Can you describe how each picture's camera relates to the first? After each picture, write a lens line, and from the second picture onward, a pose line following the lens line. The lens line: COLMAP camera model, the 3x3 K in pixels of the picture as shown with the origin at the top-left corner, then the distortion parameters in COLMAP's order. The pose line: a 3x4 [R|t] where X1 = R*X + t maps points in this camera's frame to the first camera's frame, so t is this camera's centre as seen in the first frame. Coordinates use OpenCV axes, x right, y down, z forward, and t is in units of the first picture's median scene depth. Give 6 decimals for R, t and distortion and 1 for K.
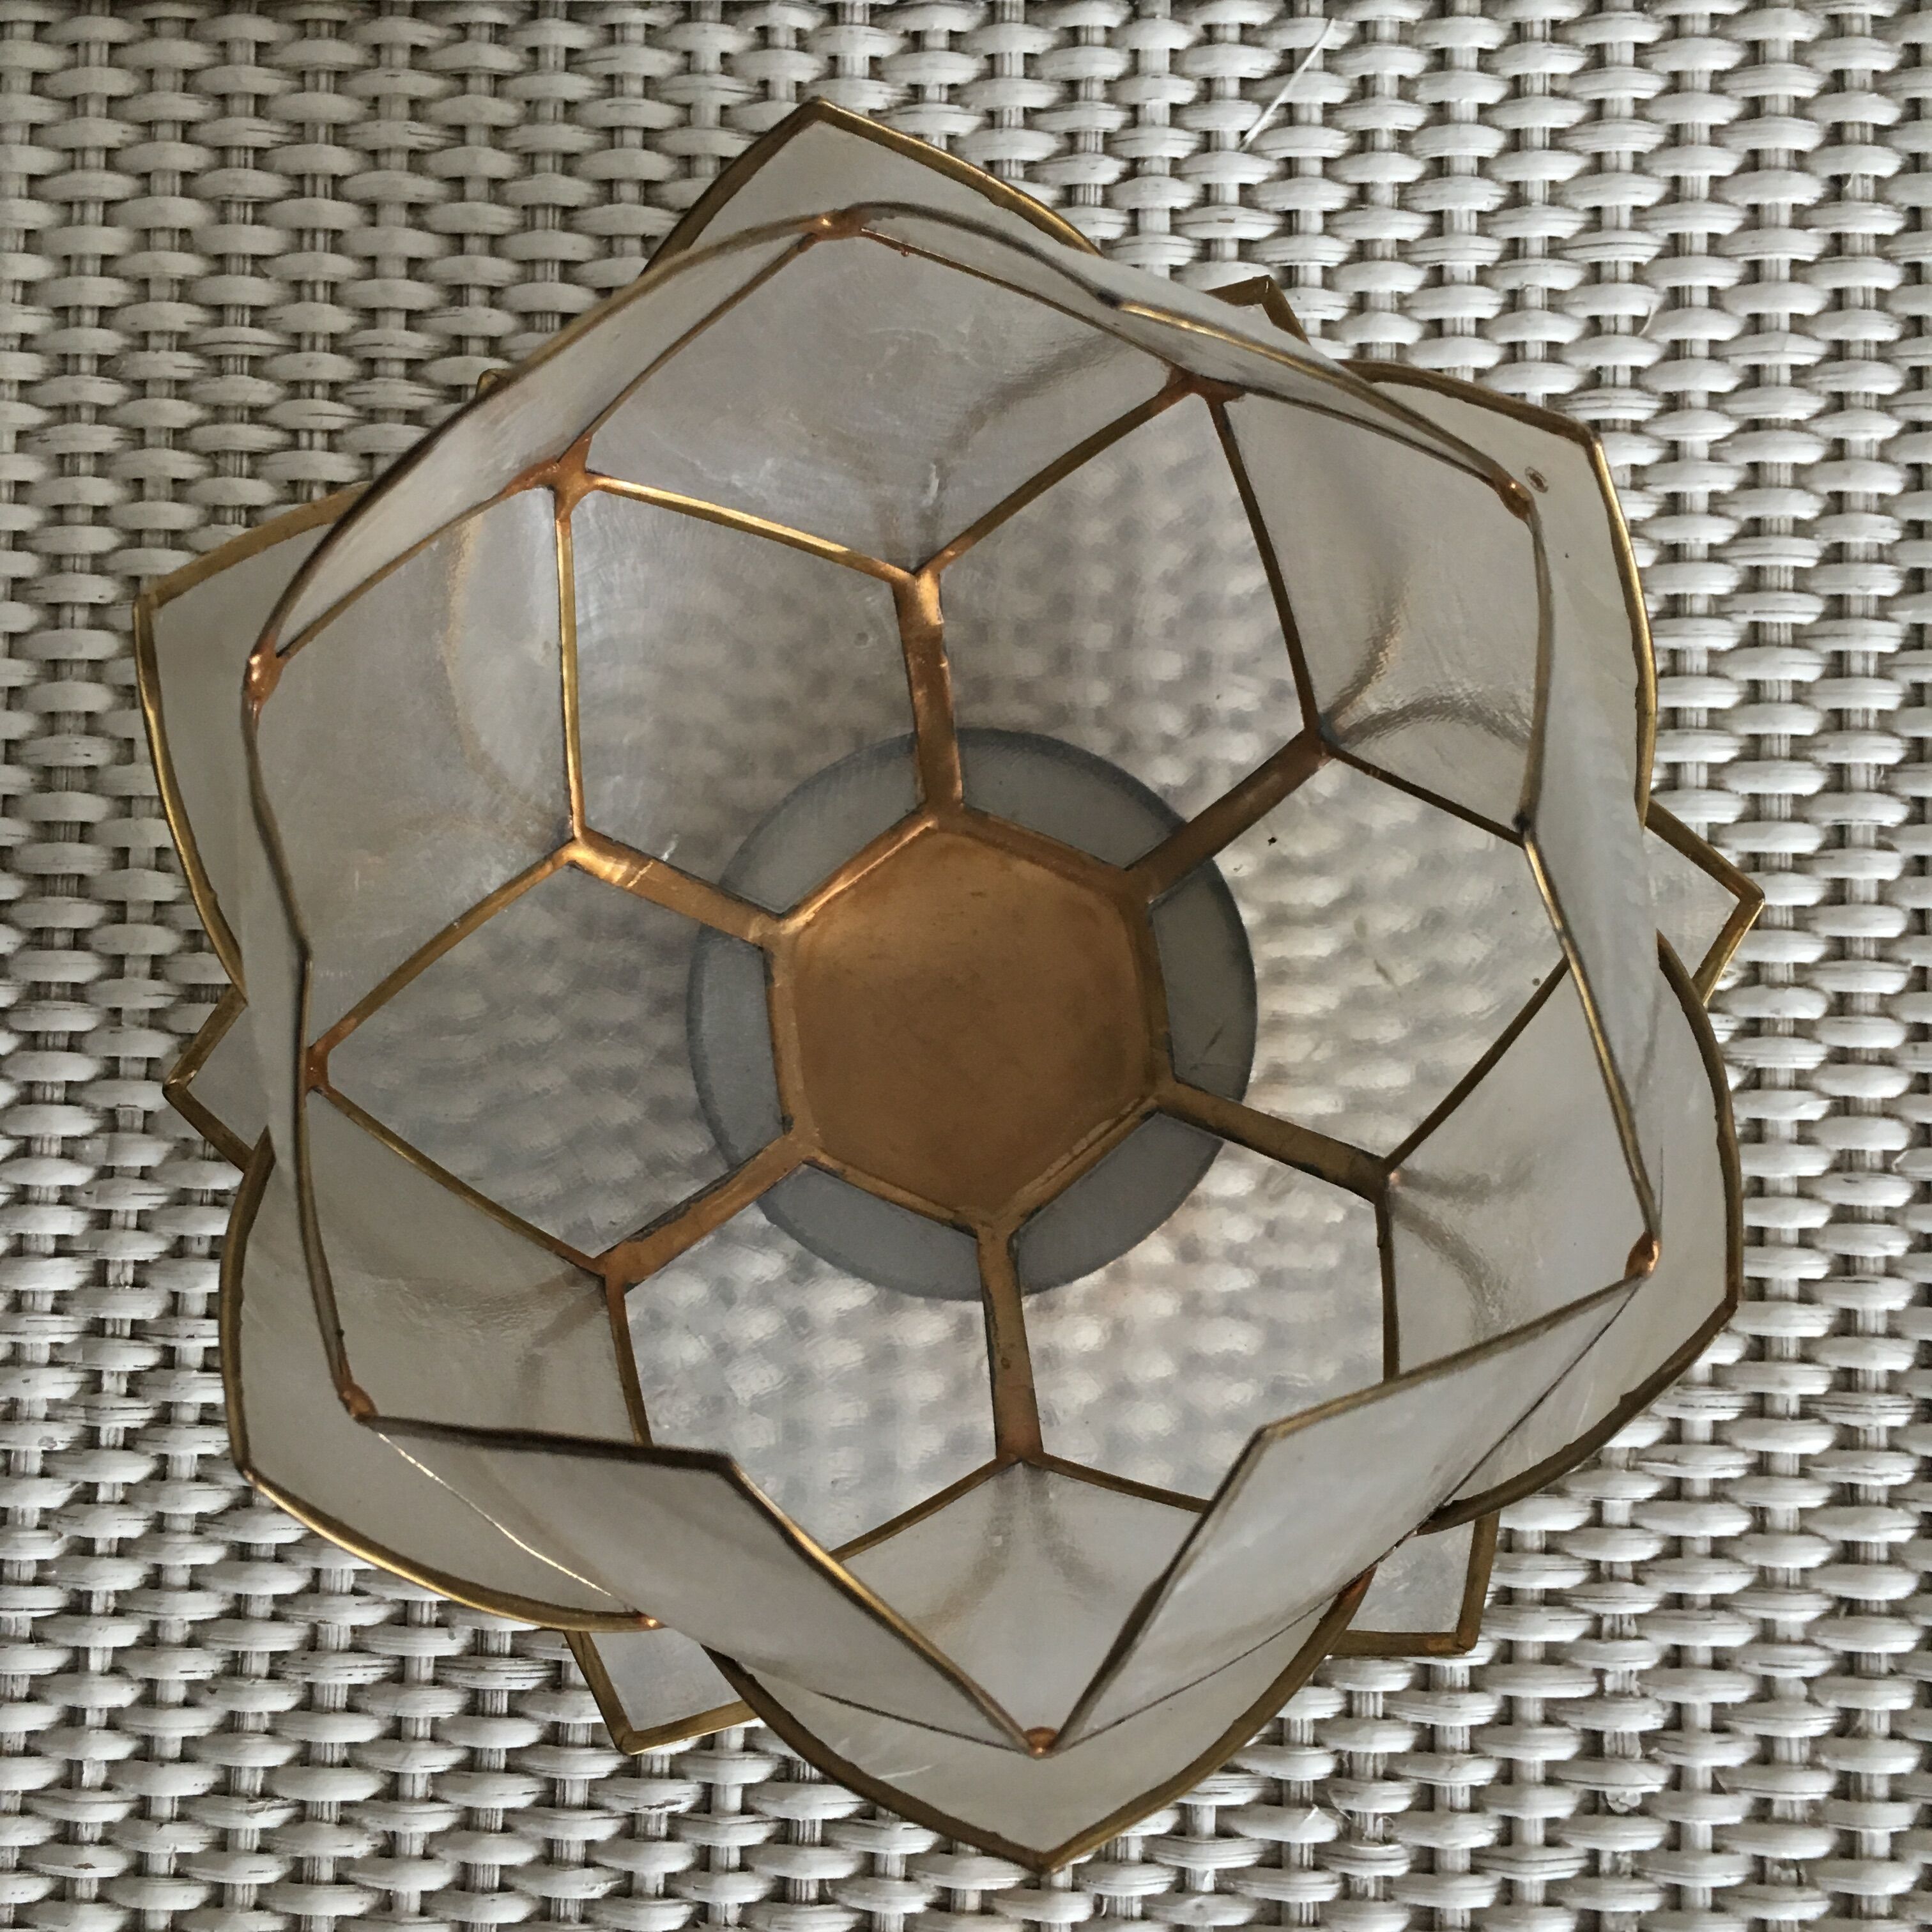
lens RADIAL K [[2356.2, 0, 966.0], [0, 2356.2, 966.0], [0, 0, 1]] dist [0.101826, -0.201012]
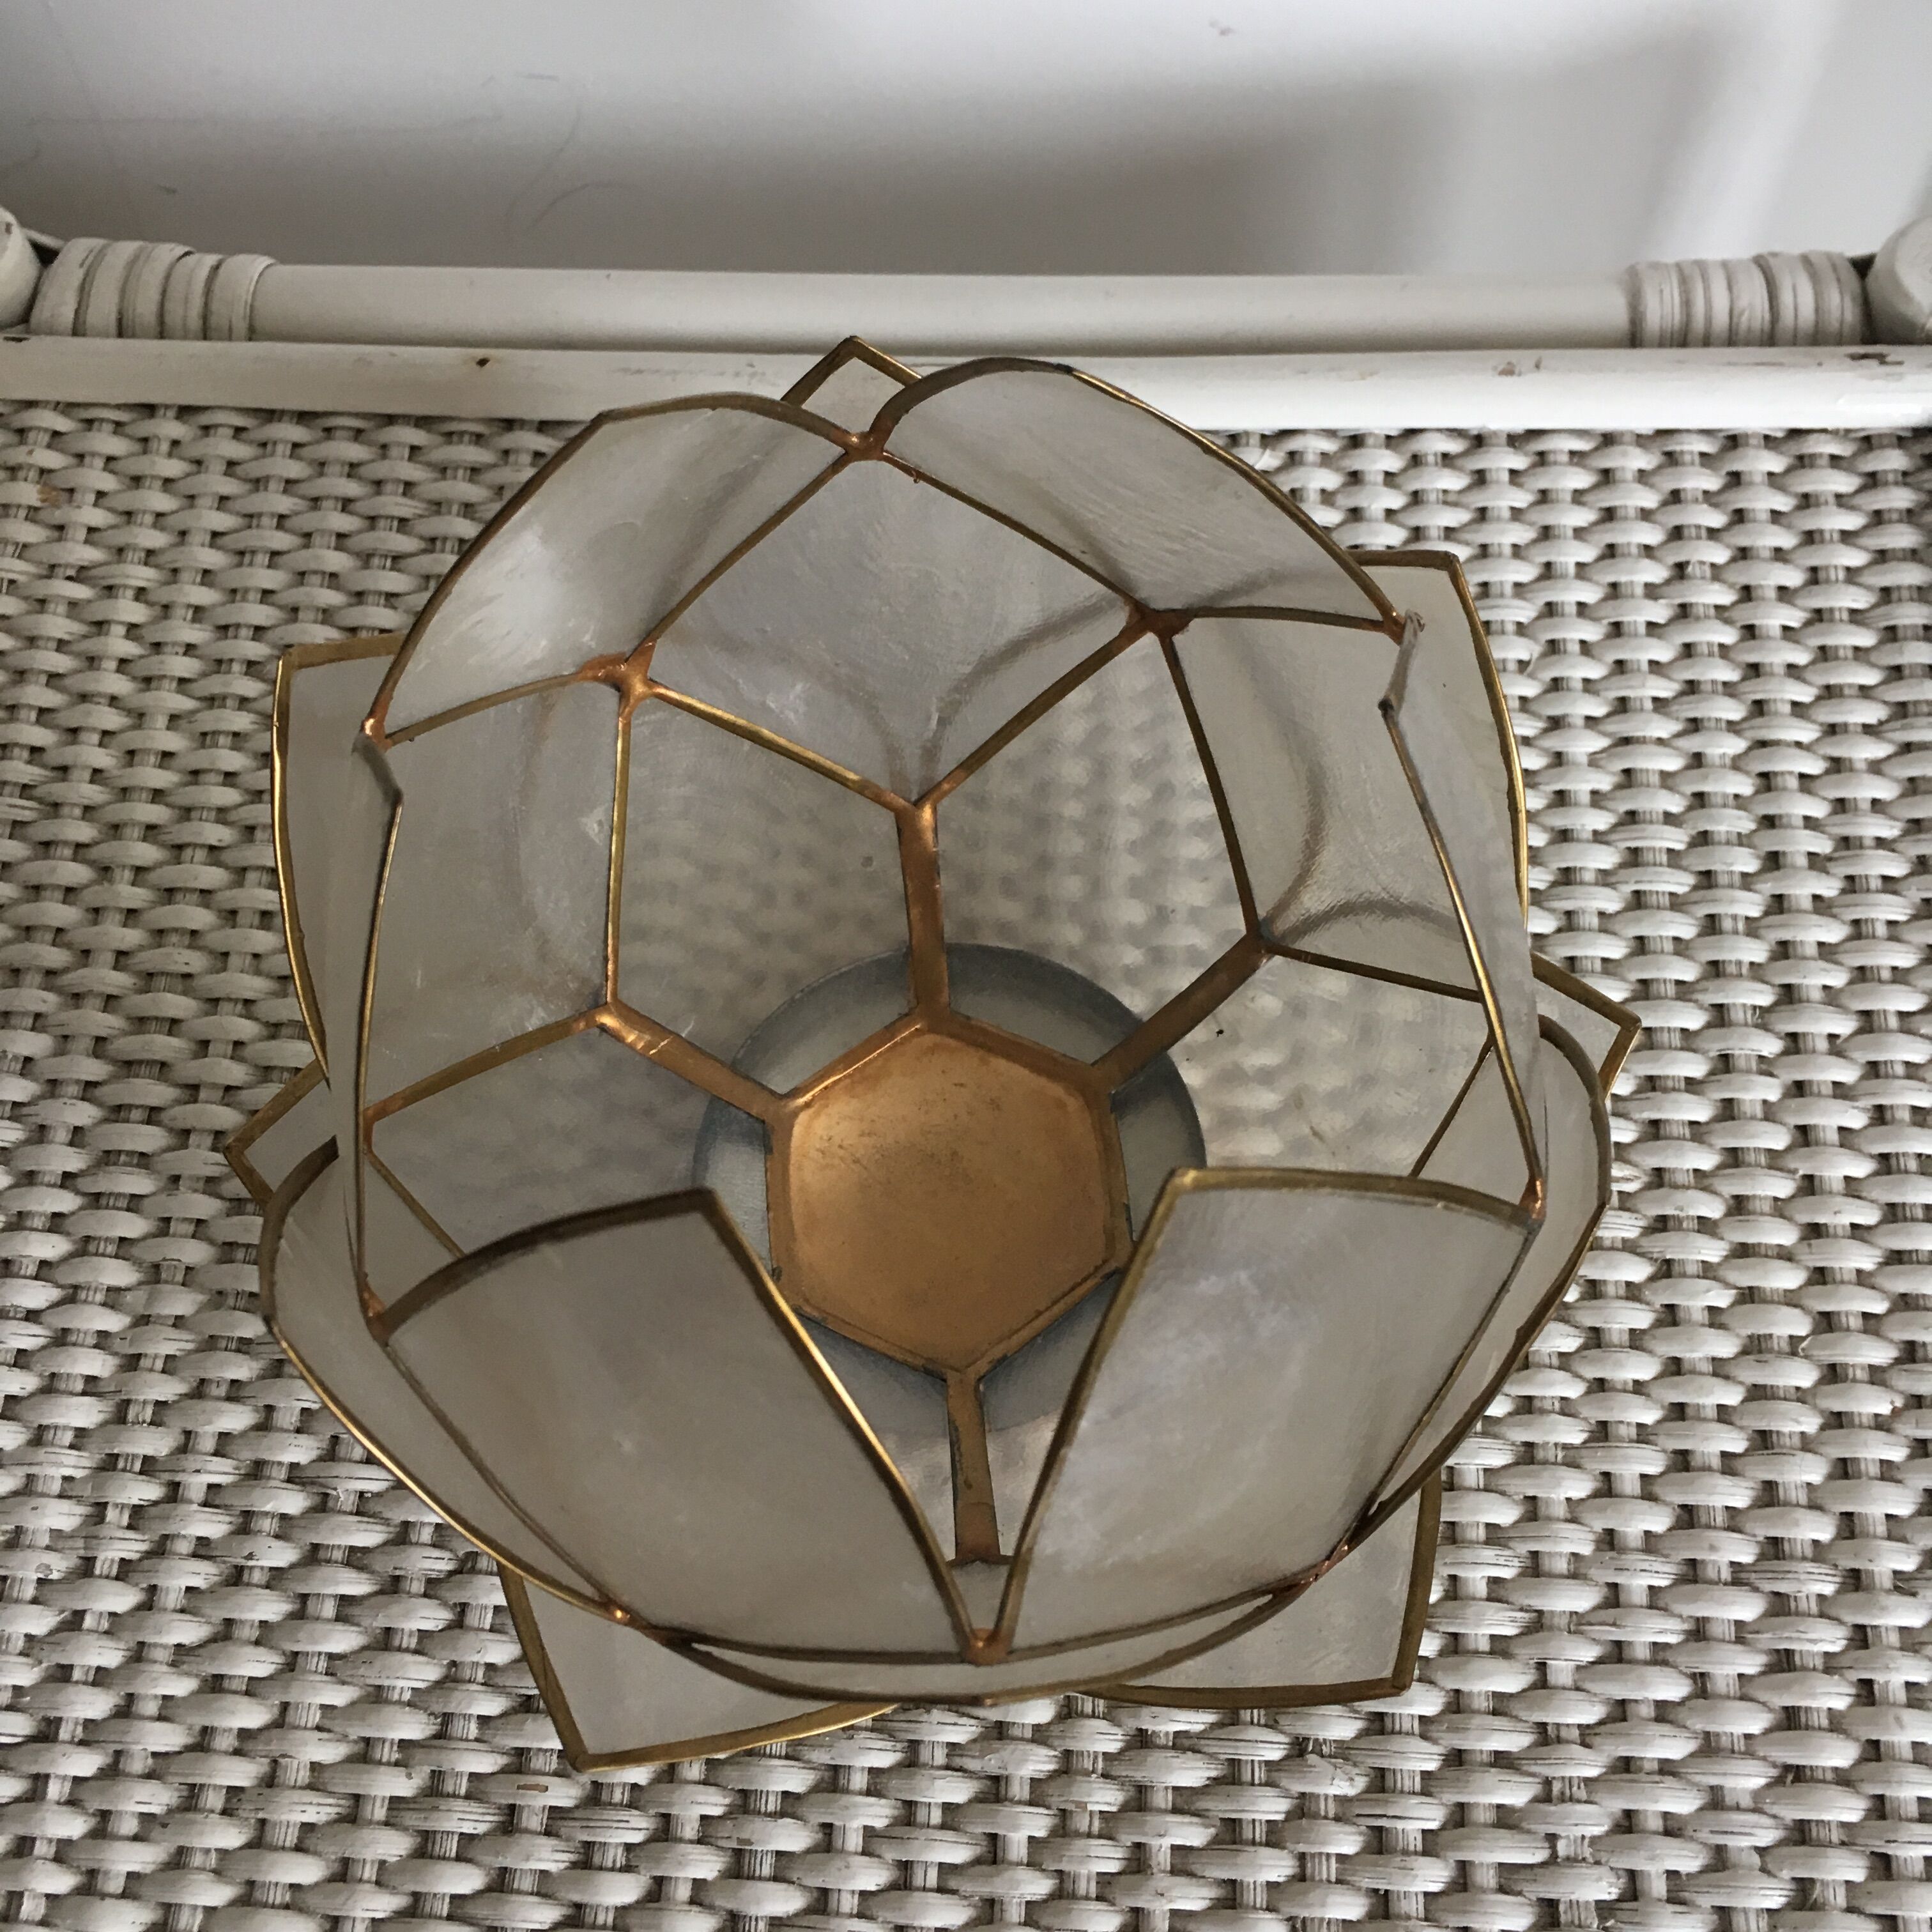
lens RADIAL K [[2356.2, 0, 966.0], [0, 2356.2, 966.0], [0, 0, 1]] dist [0.101826, -0.201012]
pose [[0.999336, 0.034013, -0.013032, 0.020689], [-0.036422, 0.929294, -0.367541, 0.327515], [-0.000390, 0.367772, 0.929916, -0.063264]]
